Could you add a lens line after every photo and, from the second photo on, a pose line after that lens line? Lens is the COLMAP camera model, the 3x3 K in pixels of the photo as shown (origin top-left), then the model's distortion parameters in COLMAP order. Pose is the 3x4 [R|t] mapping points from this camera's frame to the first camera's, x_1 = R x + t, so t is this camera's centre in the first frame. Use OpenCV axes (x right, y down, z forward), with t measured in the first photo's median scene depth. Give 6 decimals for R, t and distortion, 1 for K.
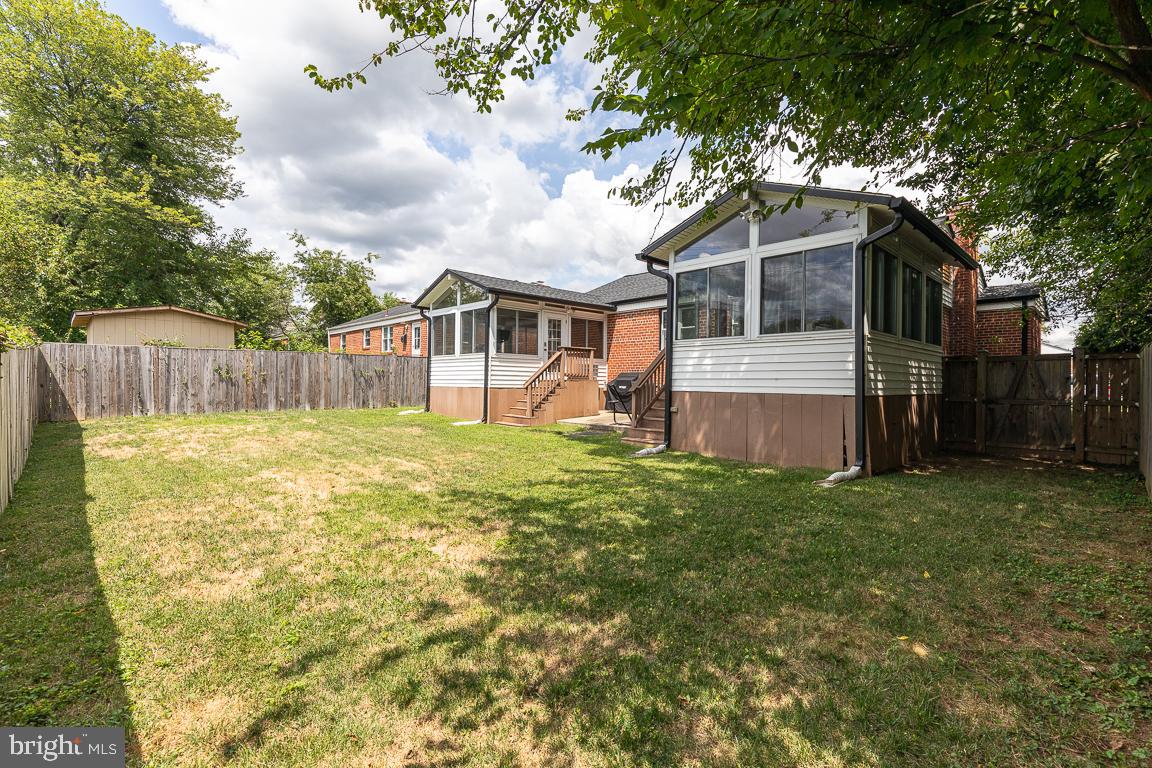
lens RADIAL K [[533.5, 0, 576.0], [0, 533.5, 384.0], [0, 0, 1]] dist [0.001963, -0.000013]
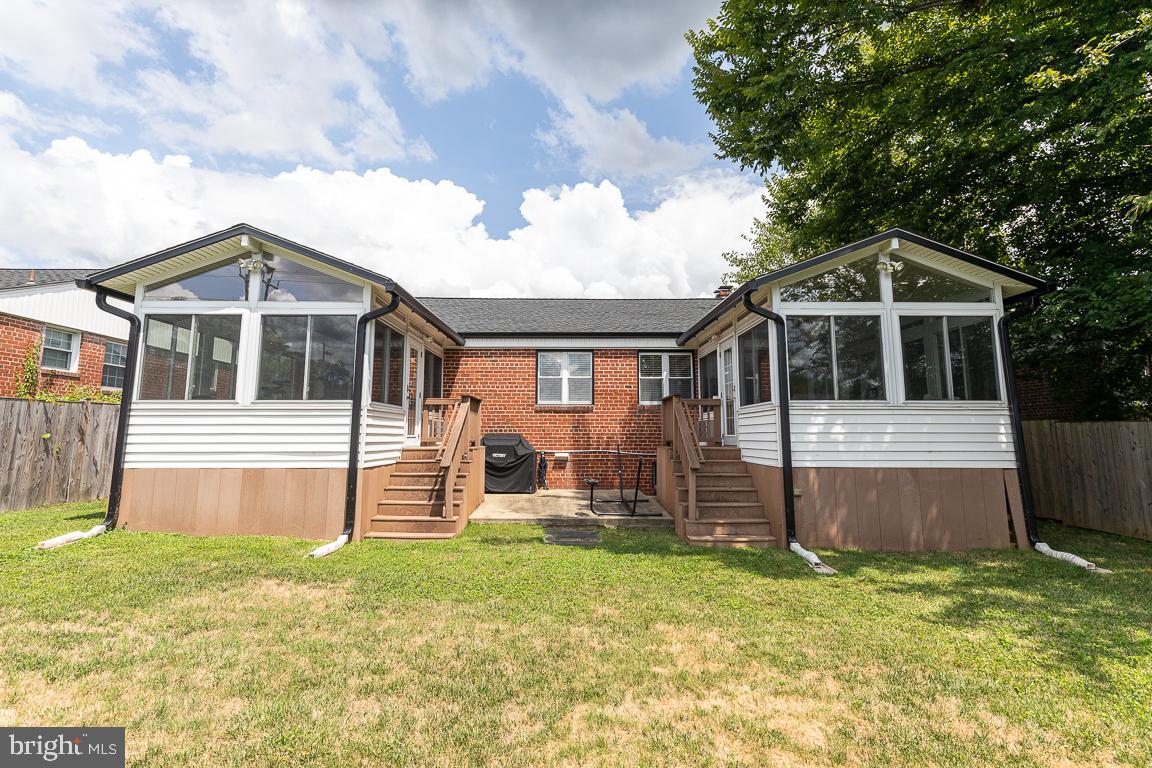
lens RADIAL K [[533.5, 0, 576.0], [0, 533.5, 384.0], [0, 0, 1]] dist [0.001963, -0.000013]
pose [[0.675676, 0.107341, 0.729342, -0.597442], [0.007516, 0.988288, -0.152415, 0.009214], [-0.737161, 0.108465, 0.666955, 0.738984]]
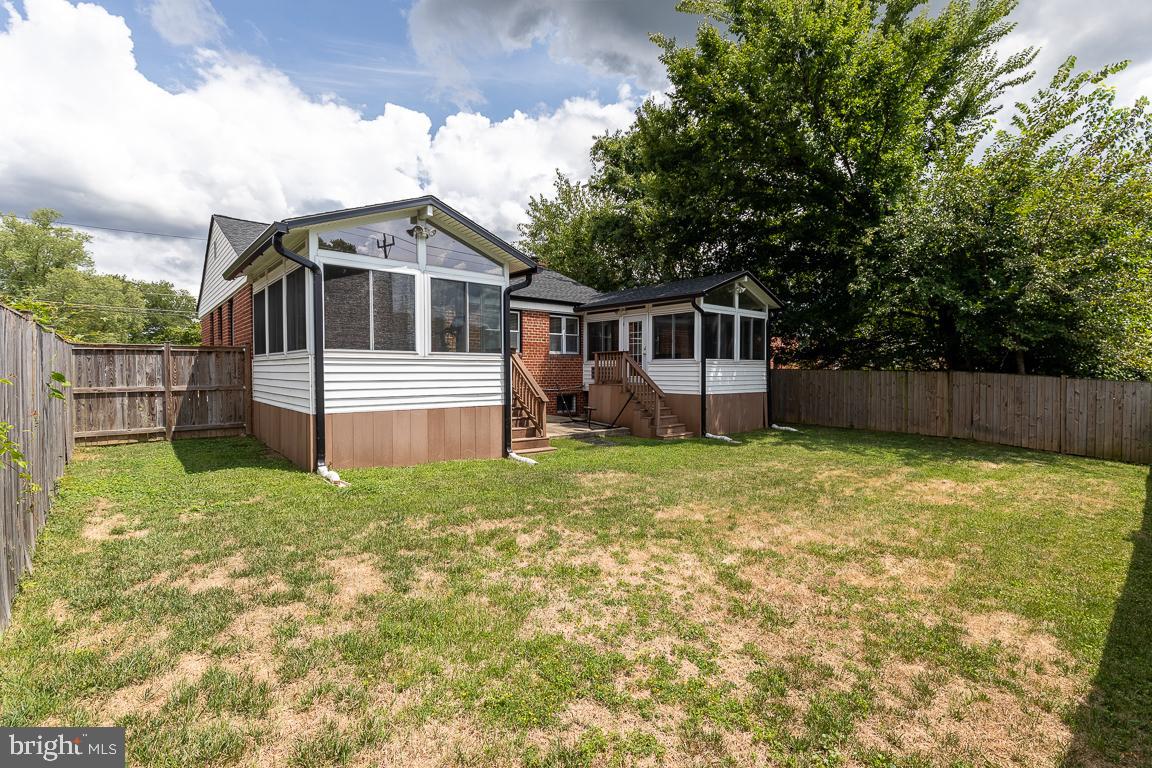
lens RADIAL K [[520.6, 0, 576.0], [0, 520.6, 384.0], [0, 0, 1]] dist [-0.000902, -0.000664]
pose [[0.045648, 0.010740, 0.998900, -1.233222], [0.040912, 0.999083, -0.012612, -0.012575], [-0.998119, 0.041443, 0.045167, 1.323160]]
